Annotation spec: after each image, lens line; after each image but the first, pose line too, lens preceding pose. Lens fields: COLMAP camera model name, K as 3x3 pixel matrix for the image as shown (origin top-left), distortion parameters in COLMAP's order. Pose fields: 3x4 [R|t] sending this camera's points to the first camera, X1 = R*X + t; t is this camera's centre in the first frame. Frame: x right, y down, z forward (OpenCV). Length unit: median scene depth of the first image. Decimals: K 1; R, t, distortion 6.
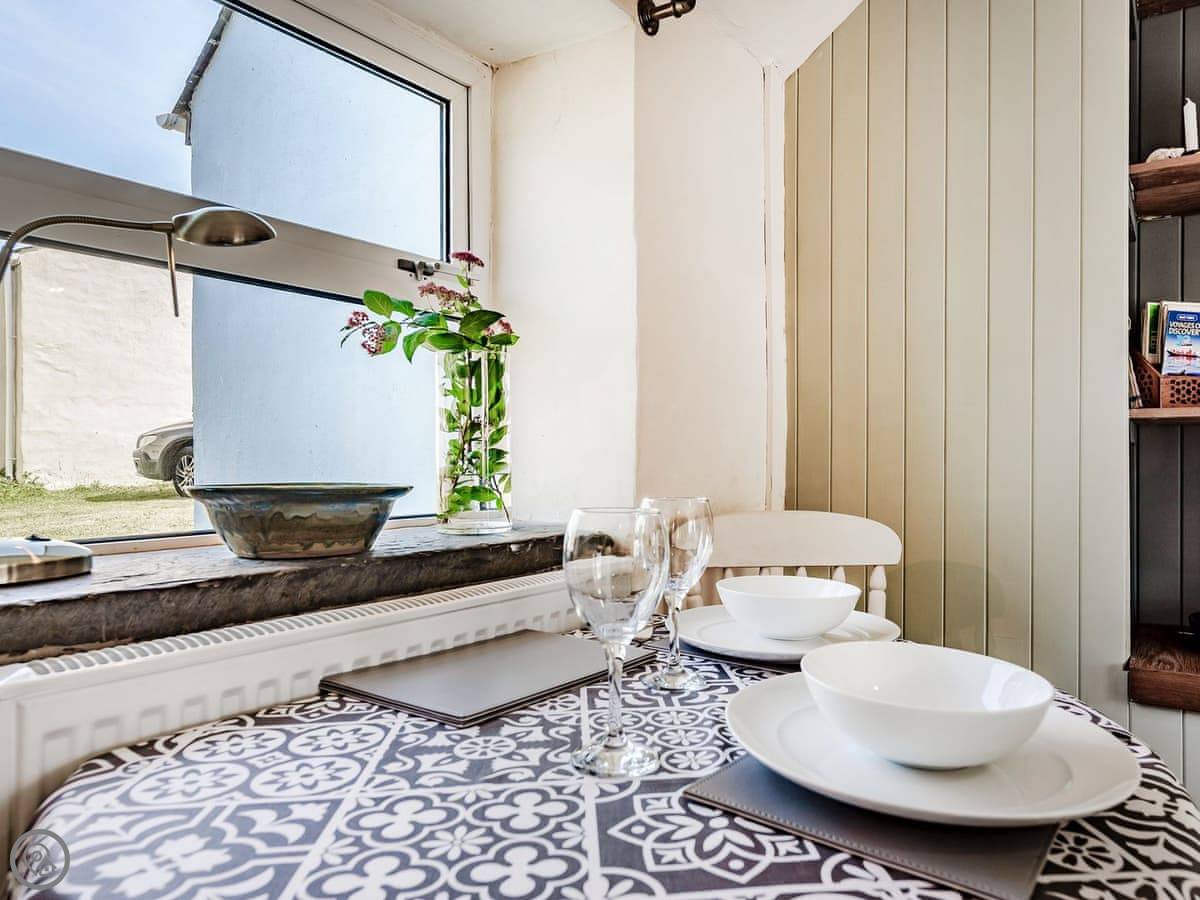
lens RADIAL K [[763.2, 0, 673.7], [0, 763.2, 456.8], [0, 0, 1]] dist [-0.001376, -0.000473]
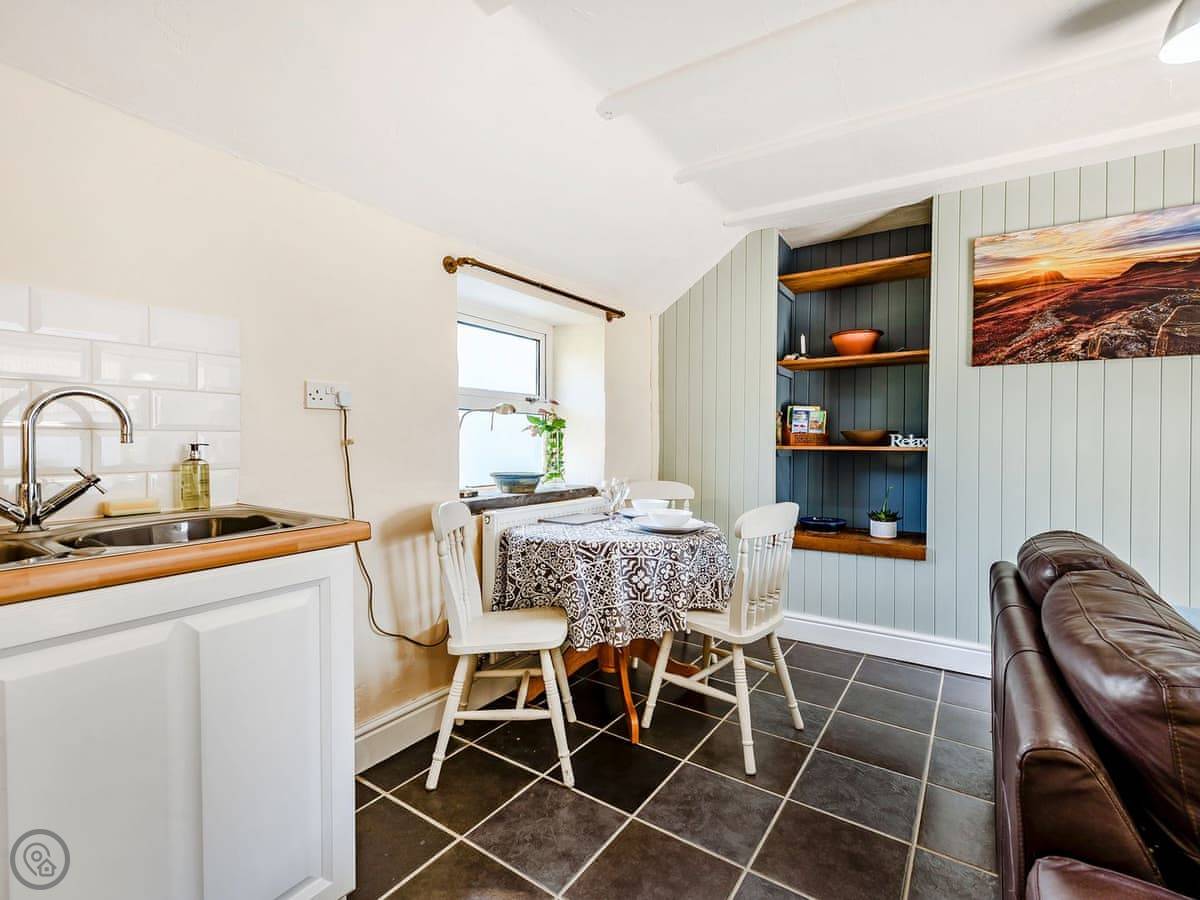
lens RADIAL K [[544.8, 0, 614.3], [0, 544.8, 445.8], [0, 0, 1]] dist [0.011698, -0.000258]
pose [[0.999929, 0.005744, 0.010455, -0.036847], [-0.005831, 0.999949, 0.008302, -0.093108], [-0.010407, -0.008362, 0.999911, -1.258243]]
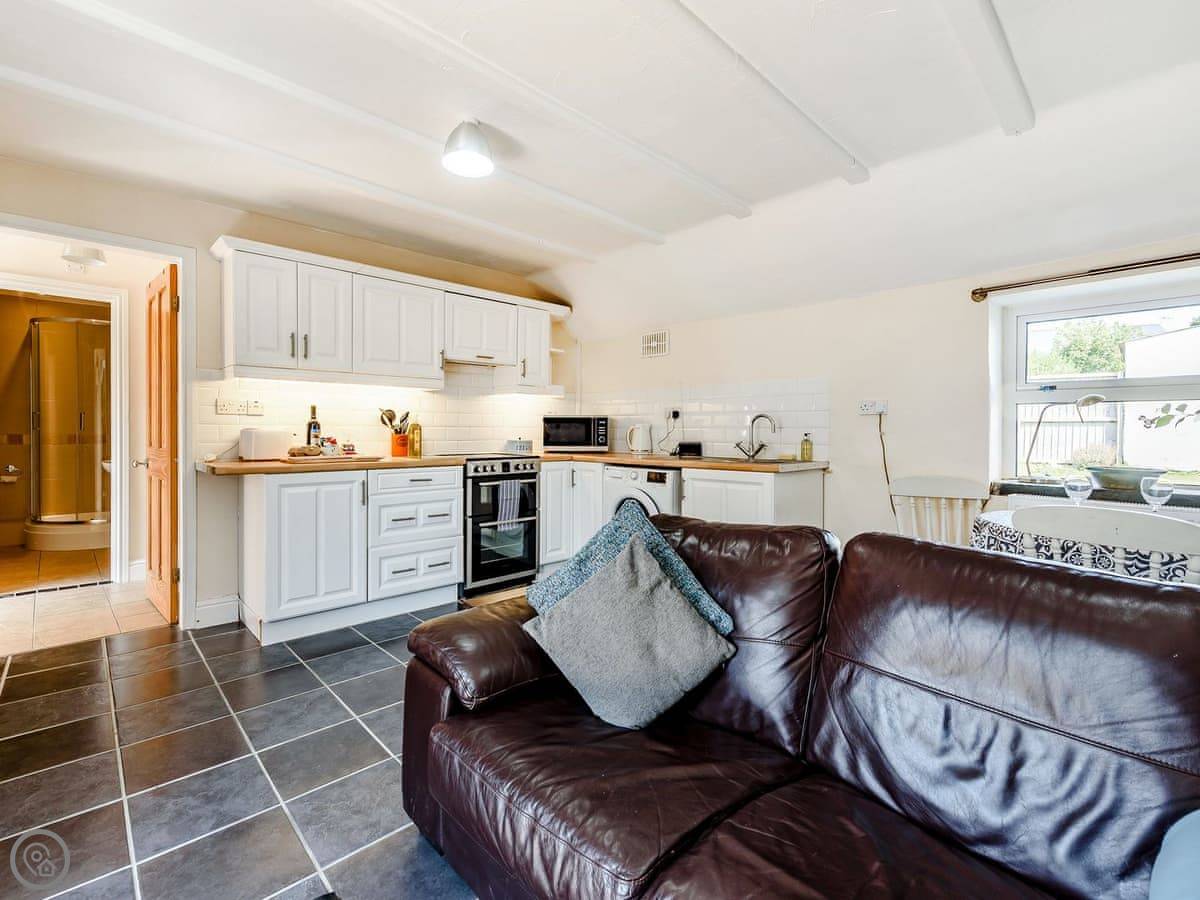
lens RADIAL K [[555.4, 0, 576.4], [0, 555.4, 437.8], [0, 0, 1]] dist [0.009140, 0.000029]
pose [[-0.241141, 0.013481, -0.970396, 1.946556], [-0.005310, 0.999870, 0.015210, -0.096196], [0.970475, 0.008821, -0.241038, -0.596119]]
